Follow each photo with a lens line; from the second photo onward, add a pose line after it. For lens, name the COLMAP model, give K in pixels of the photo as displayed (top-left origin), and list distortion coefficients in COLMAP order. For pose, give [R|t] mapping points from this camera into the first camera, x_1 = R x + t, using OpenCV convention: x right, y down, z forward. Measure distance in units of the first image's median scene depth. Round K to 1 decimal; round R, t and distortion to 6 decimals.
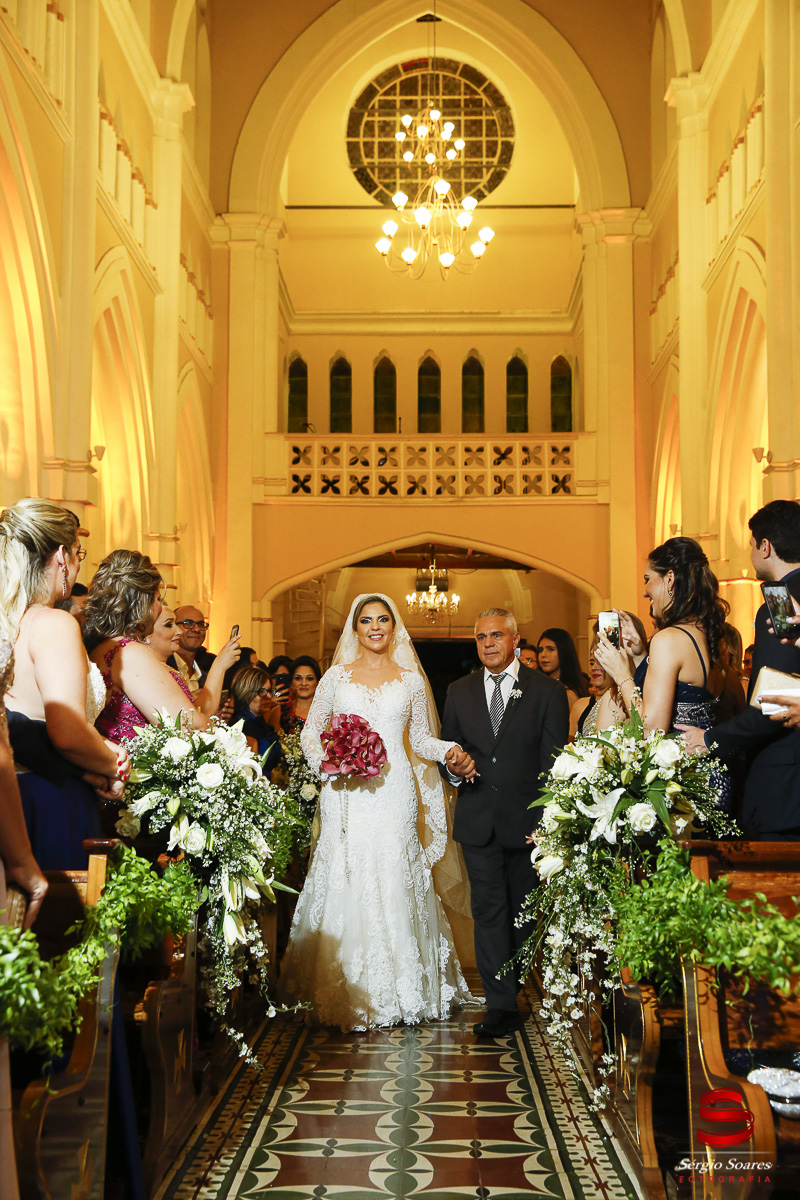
lens RADIAL K [[1365.6, 0, 400.0], [0, 1365.6, 600.0], [0, 0, 1]] dist [0.016544, 0.030852]
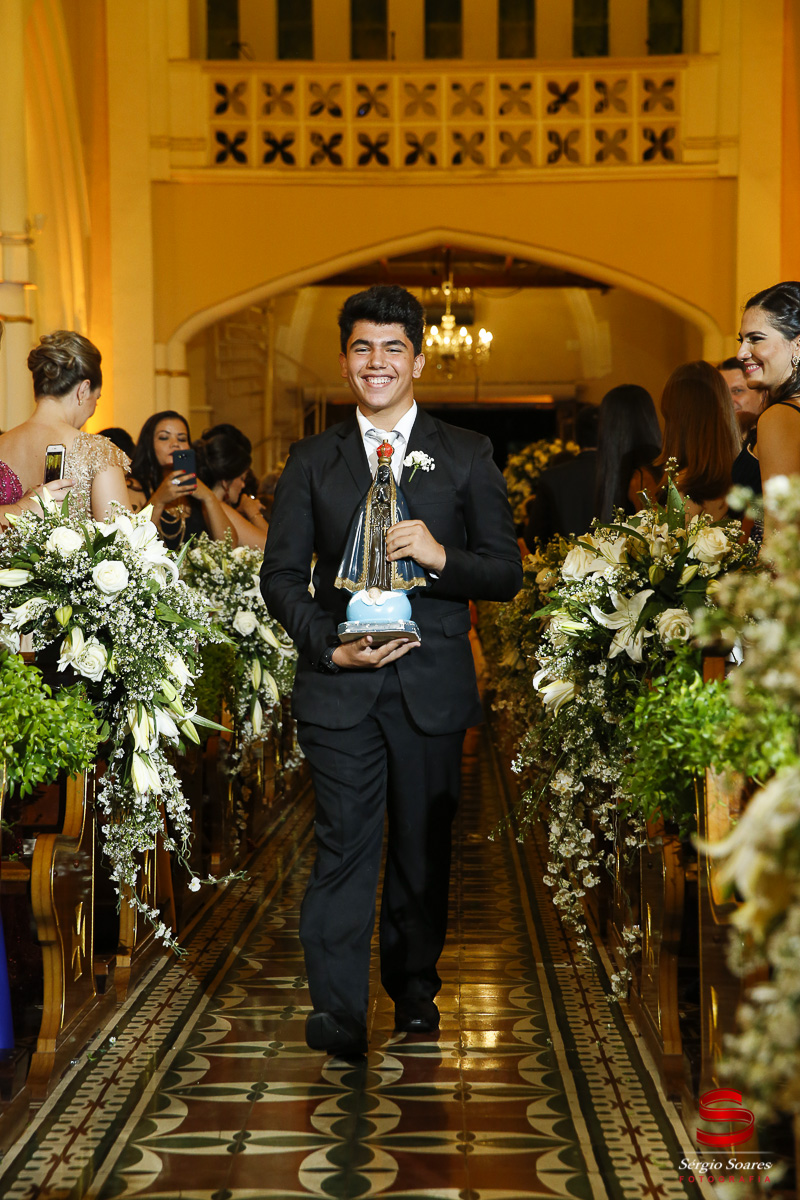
lens RADIAL K [[2304.9, 0, 400.0], [0, 2304.9, 600.0], [0, 0, 1]] dist [0.221659, -0.037722]
pose [[0.999982, -0.005363, -0.002640, 0.025201], [0.005625, 0.993690, 0.112017, -0.002042], [0.002023, -0.112030, 0.993703, -0.276271]]
